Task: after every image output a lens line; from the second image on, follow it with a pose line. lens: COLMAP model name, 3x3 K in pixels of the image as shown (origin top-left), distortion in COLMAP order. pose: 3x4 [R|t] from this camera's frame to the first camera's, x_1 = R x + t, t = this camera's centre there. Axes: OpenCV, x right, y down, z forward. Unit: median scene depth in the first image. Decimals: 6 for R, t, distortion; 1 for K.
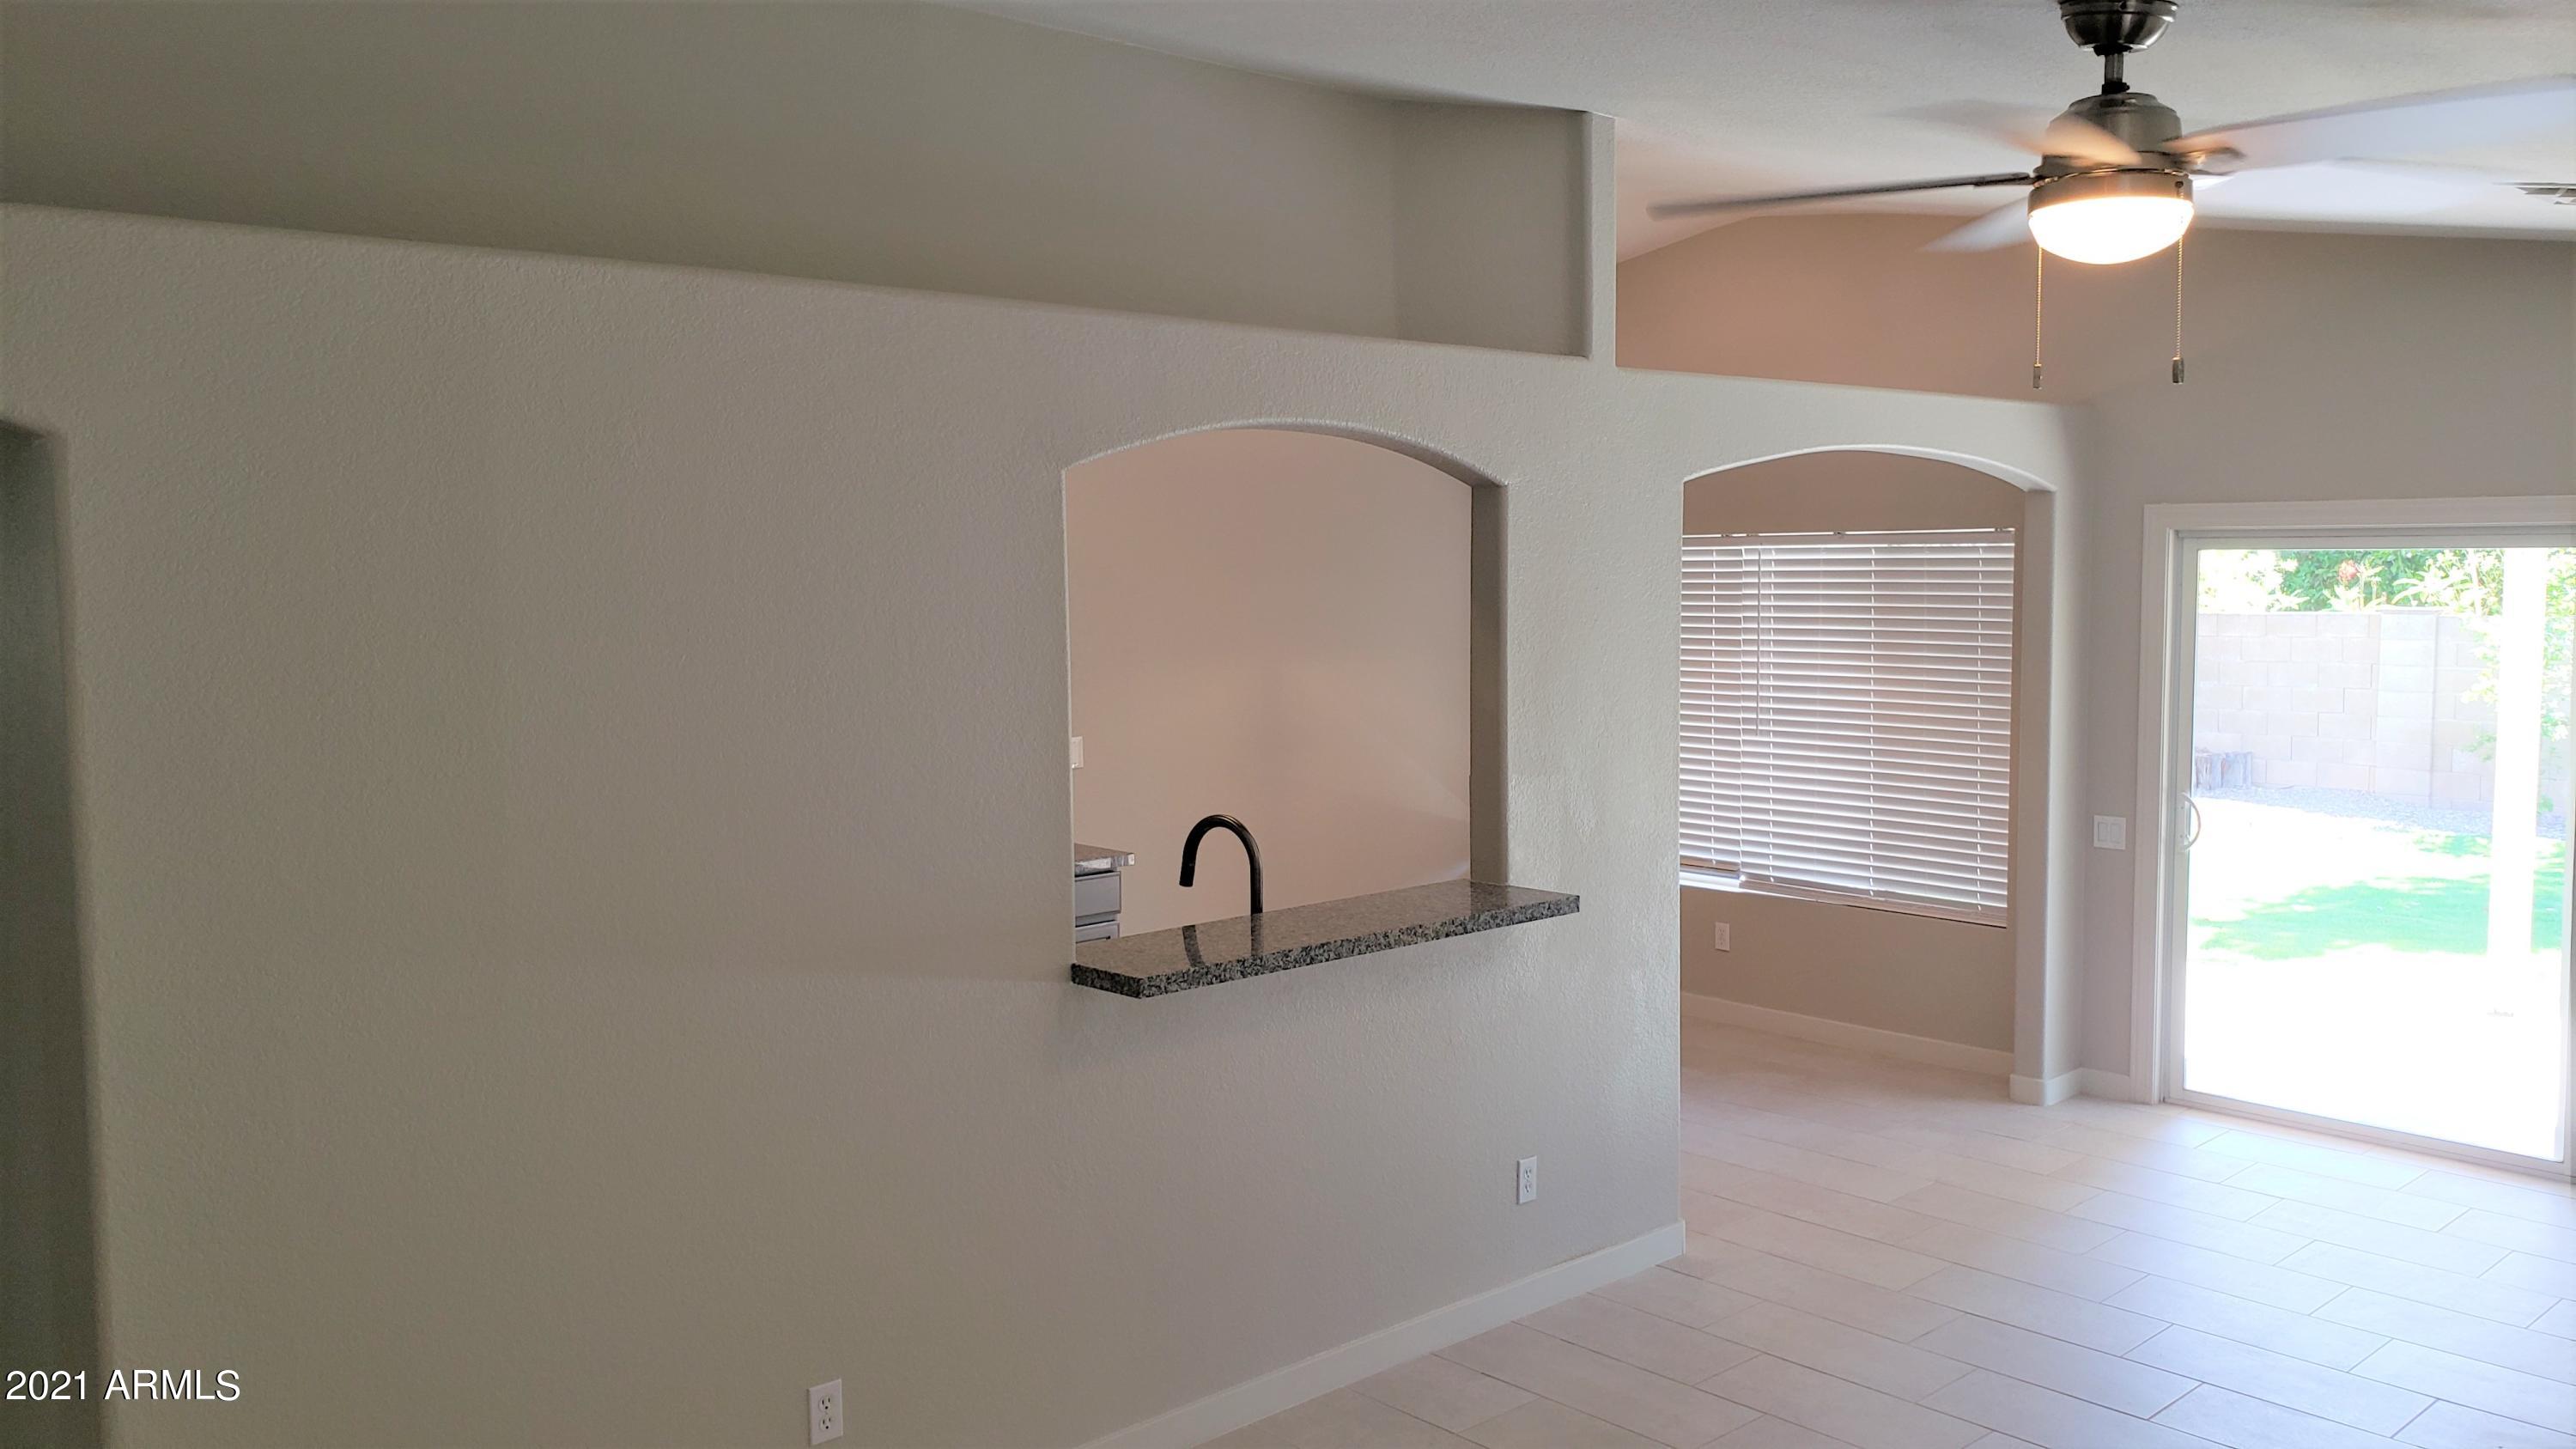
lens RADIAL K [[1988.0, 0, 1288.0], [0, 1988.0, 724.5], [0, 0, 1]] dist [0.019008, 0.000960]
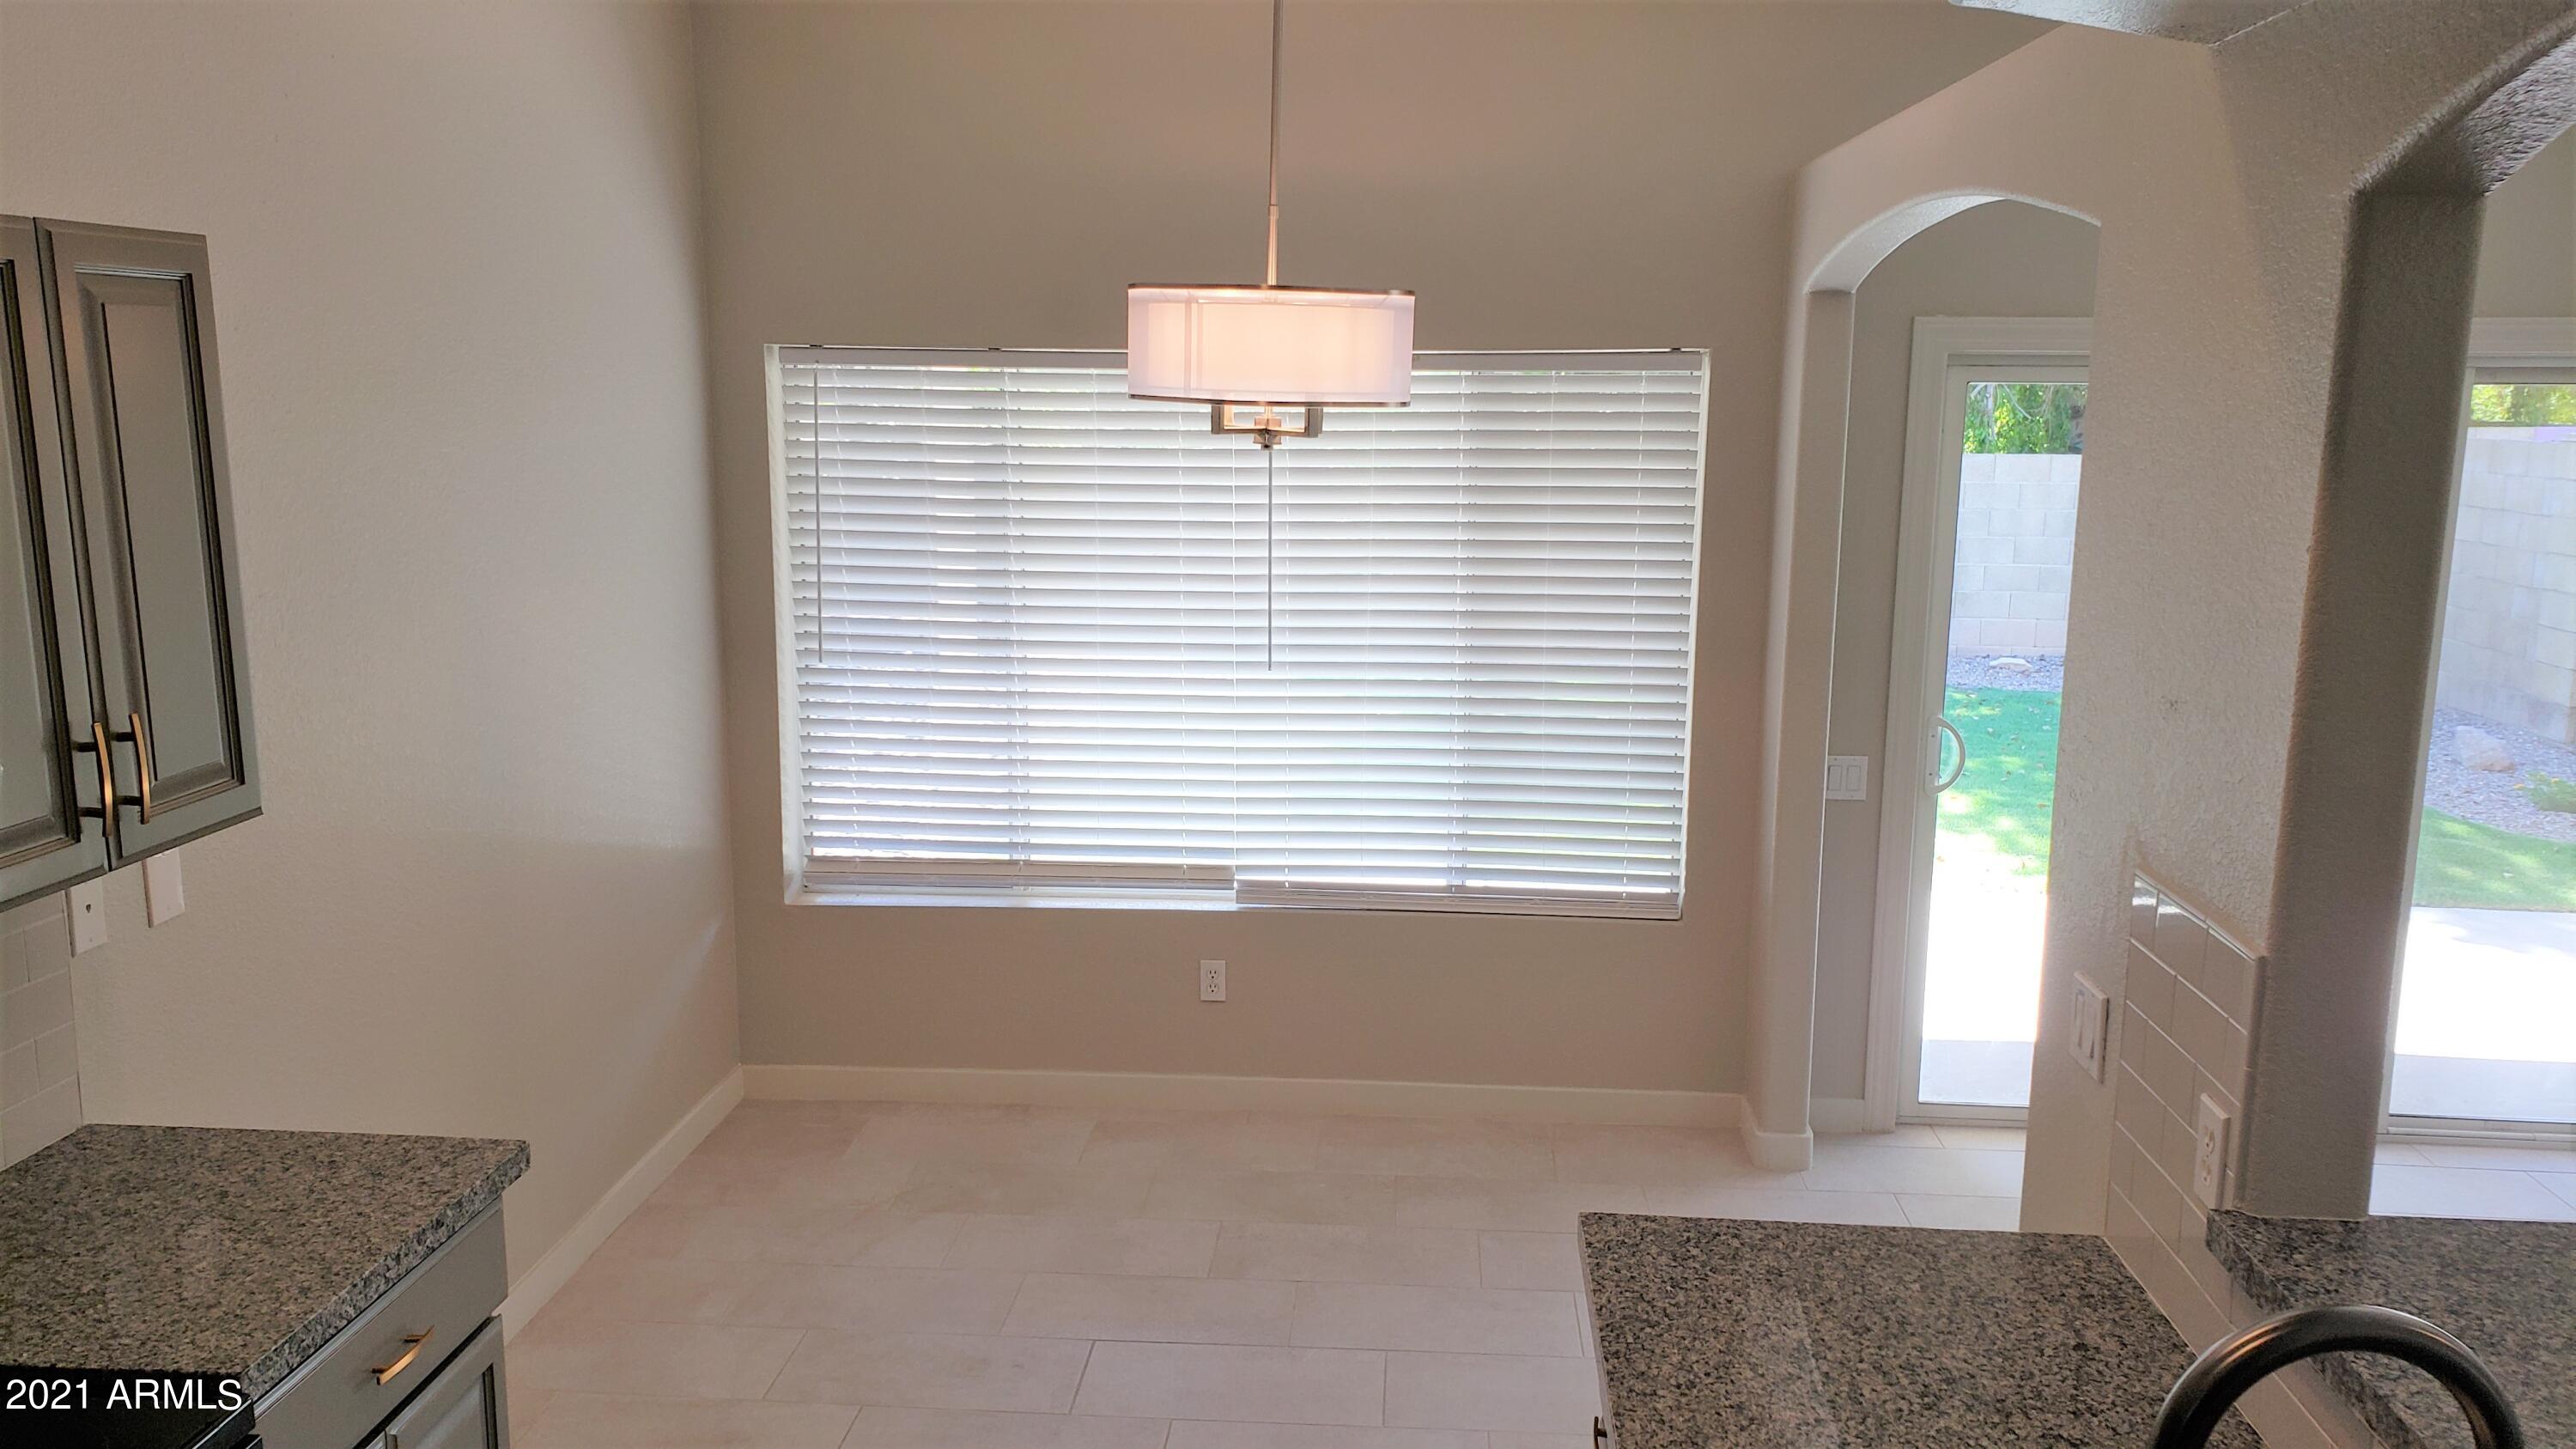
lens RADIAL K [[1988.0, 0, 1288.0], [0, 1988.0, 724.5], [0, 0, 1]] dist [0.019008, 0.000960]
pose [[0.733447, -0.110659, 0.670679, -0.191767], [0.042739, 0.992215, 0.116973, -0.051432], [-0.678401, -0.057130, 0.732467, 0.544247]]
